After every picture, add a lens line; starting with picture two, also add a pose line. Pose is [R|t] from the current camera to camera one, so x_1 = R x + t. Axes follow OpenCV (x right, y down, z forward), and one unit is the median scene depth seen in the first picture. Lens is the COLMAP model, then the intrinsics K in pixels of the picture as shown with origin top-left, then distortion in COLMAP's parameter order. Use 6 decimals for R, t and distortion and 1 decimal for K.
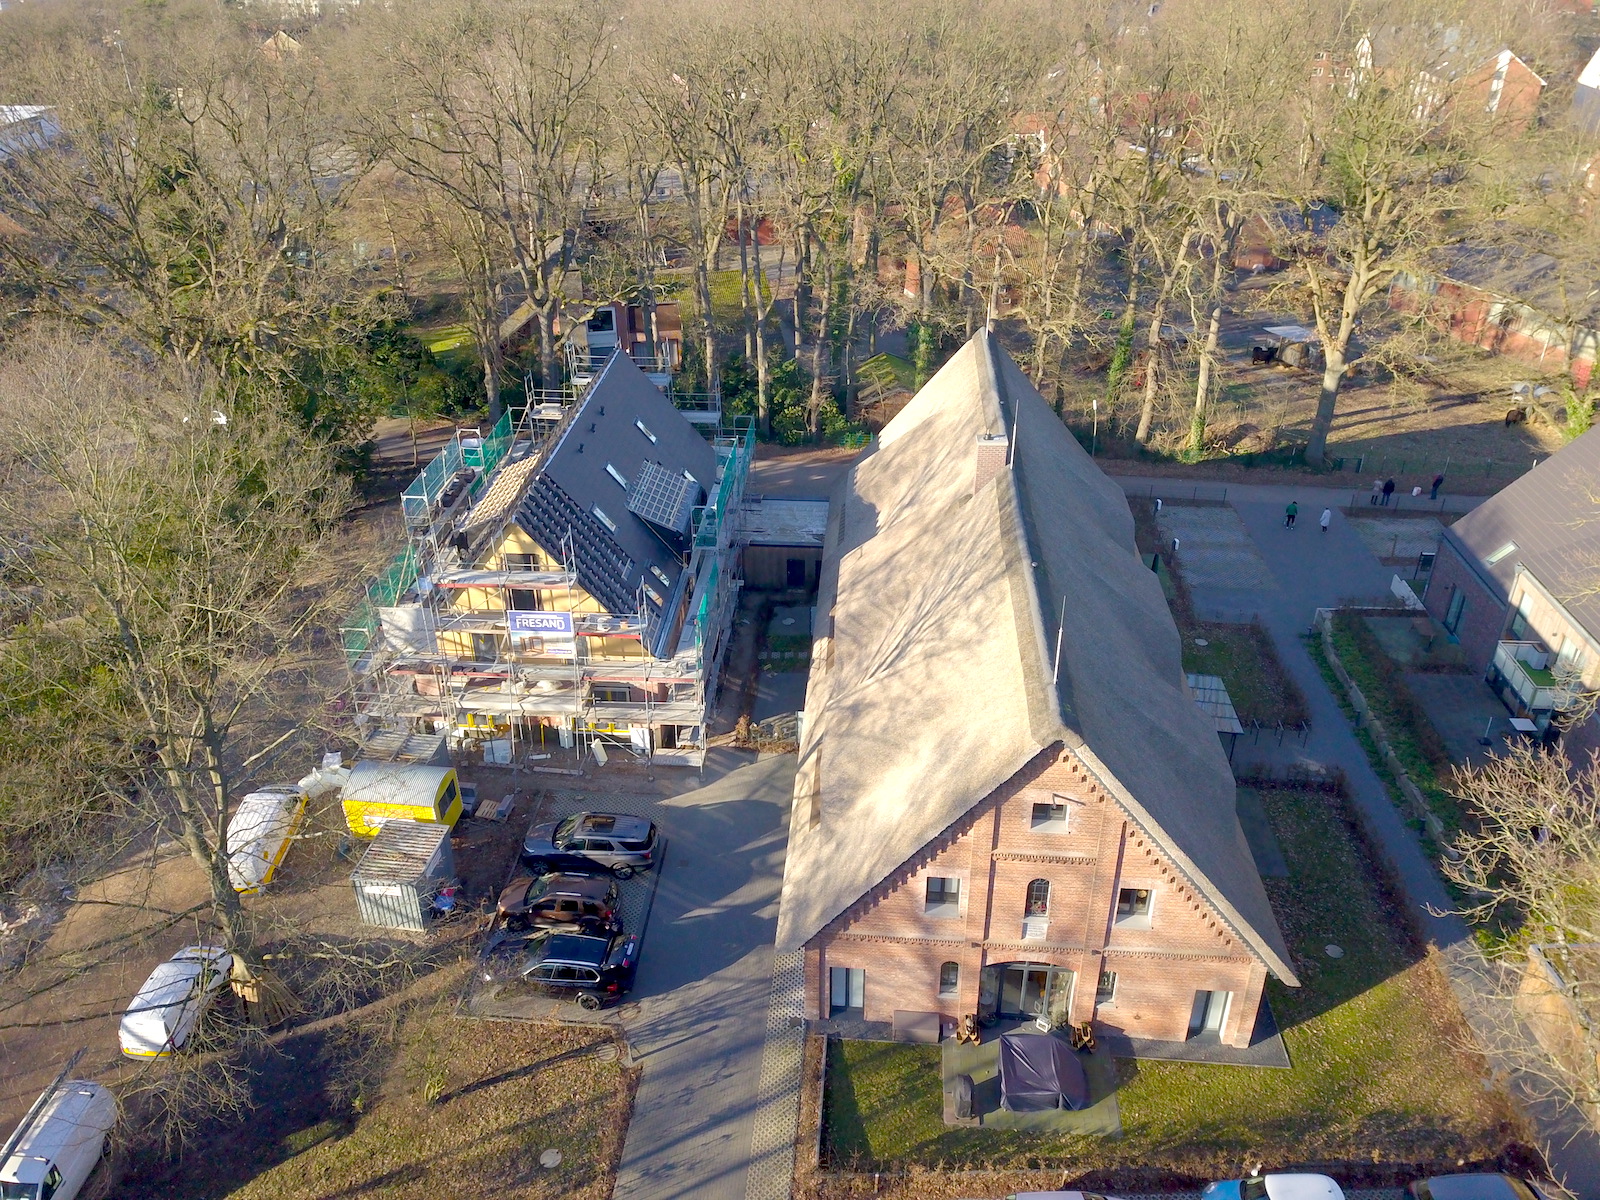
lens RADIAL K [[1200.5, 0, 800.0], [0, 1200.5, 600.0], [0, 0, 1]] dist [0.232132, -0.001823]
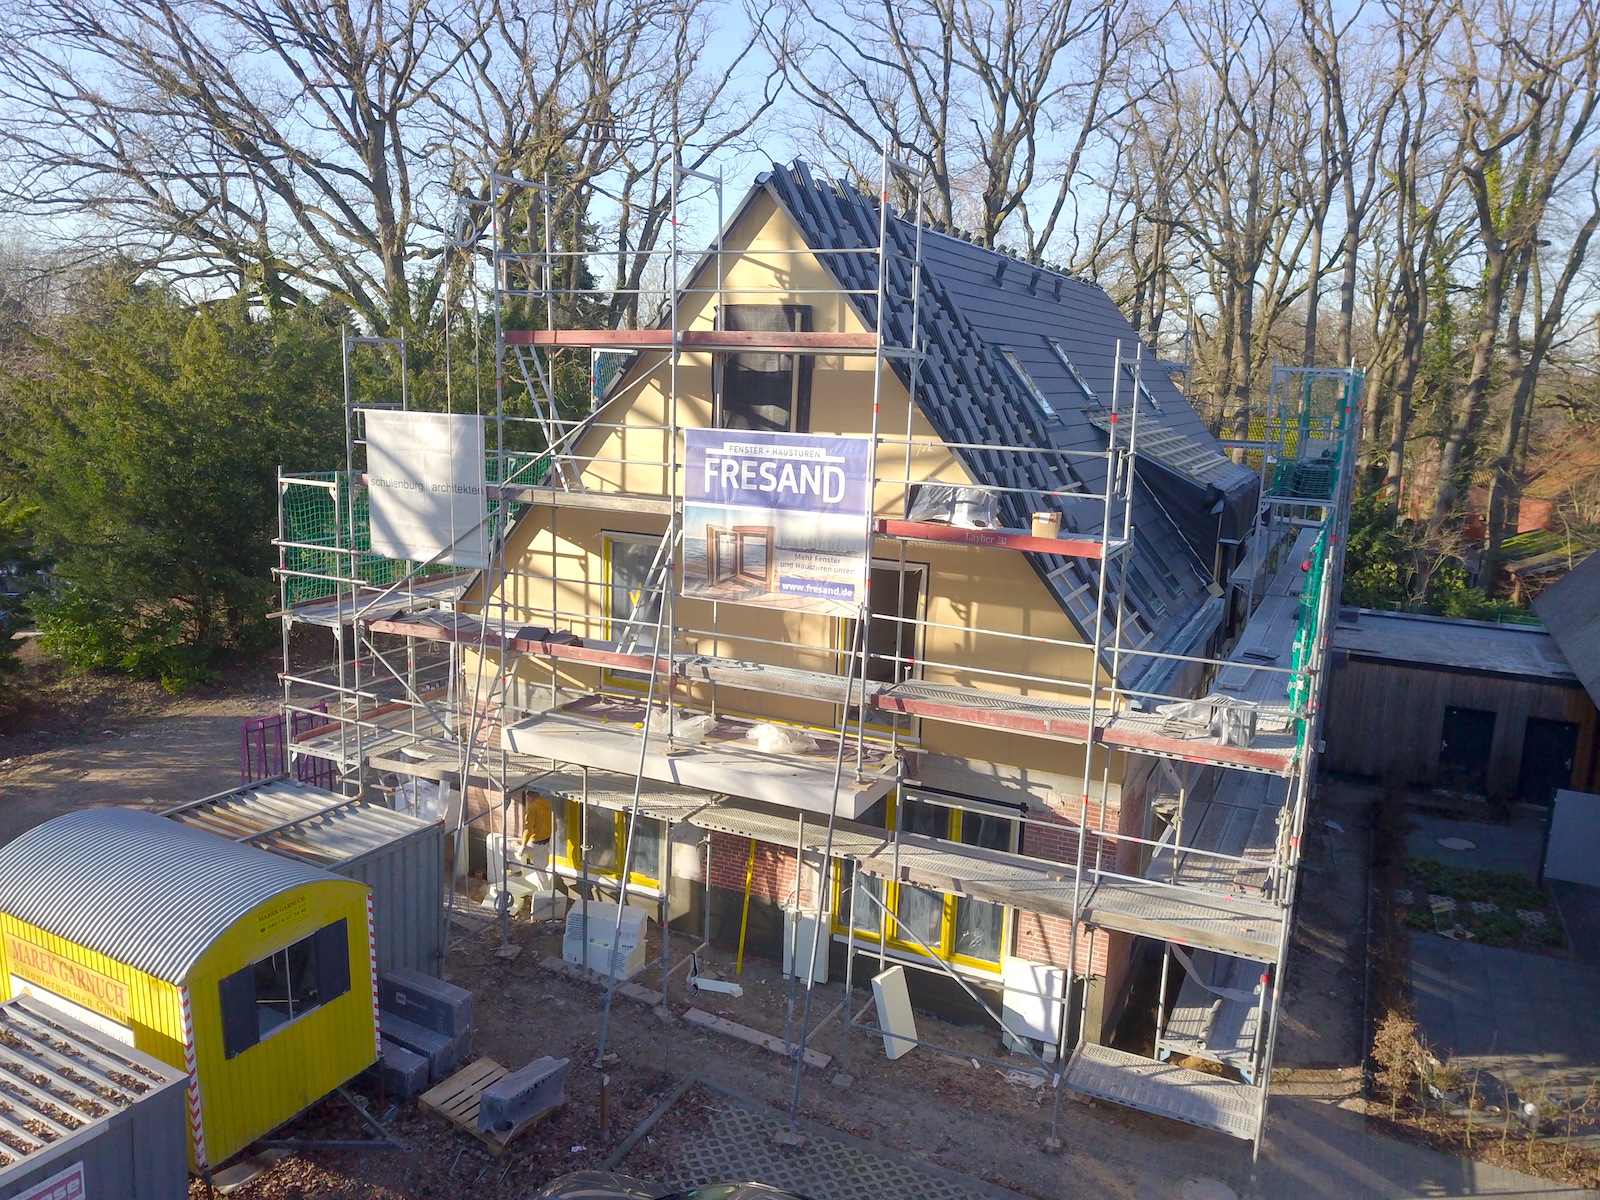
lens RADIAL K [[1225.4, 0, 800.0], [0, 1225.4, 600.0], [0, 0, 1]] dist [0.020530, -0.011062]
pose [[0.931069, 0.104486, -0.349561, -0.090634], [-0.210943, 0.935906, -0.282105, 0.121006], [0.297680, 0.336397, 0.893434, 0.684030]]
